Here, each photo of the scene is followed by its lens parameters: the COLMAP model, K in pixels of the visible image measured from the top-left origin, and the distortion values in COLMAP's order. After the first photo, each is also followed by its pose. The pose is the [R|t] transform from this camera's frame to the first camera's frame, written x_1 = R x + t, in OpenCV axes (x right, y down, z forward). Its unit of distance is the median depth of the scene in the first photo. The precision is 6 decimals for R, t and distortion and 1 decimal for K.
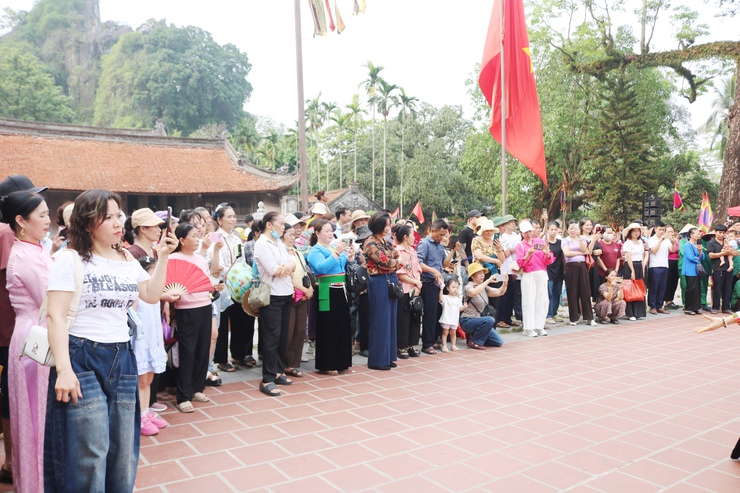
lens RADIAL K [[602.7, 0, 369.6], [0, 602.7, 247.0], [0, 0, 1]] dist [-0.162304, 0.128565]
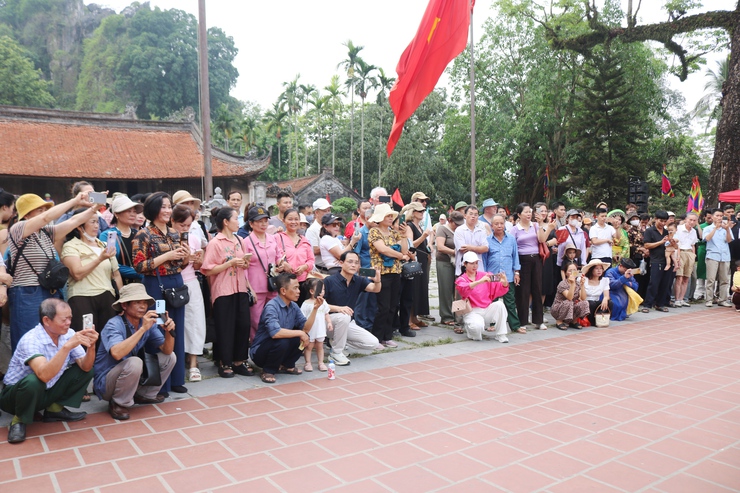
lens RADIAL K [[602.7, 0, 372.0], [0, 602.7, 246.0], [0, 0, 1]] dist [-0.162304, 0.128565]
pose [[0.999964, -0.000350, 0.008440, 0.032225], [0.000200, 0.999842, 0.017764, -0.000196], [-0.008445, -0.017762, 0.999807, 0.045231]]
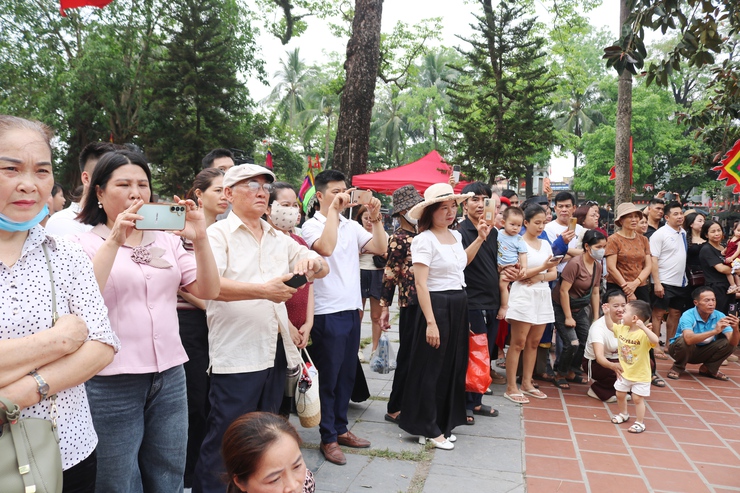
lens RADIAL K [[602.7, 0, 369.7], [0, 602.7, 247.9], [0, 0, 1]] dist [-0.162304, 0.128565]
pose [[0.740030, -0.018375, 0.672322, 0.066256], [-0.004044, 0.999487, 0.031768, 0.000275], [-0.672561, -0.026228, 0.739577, 0.212442]]
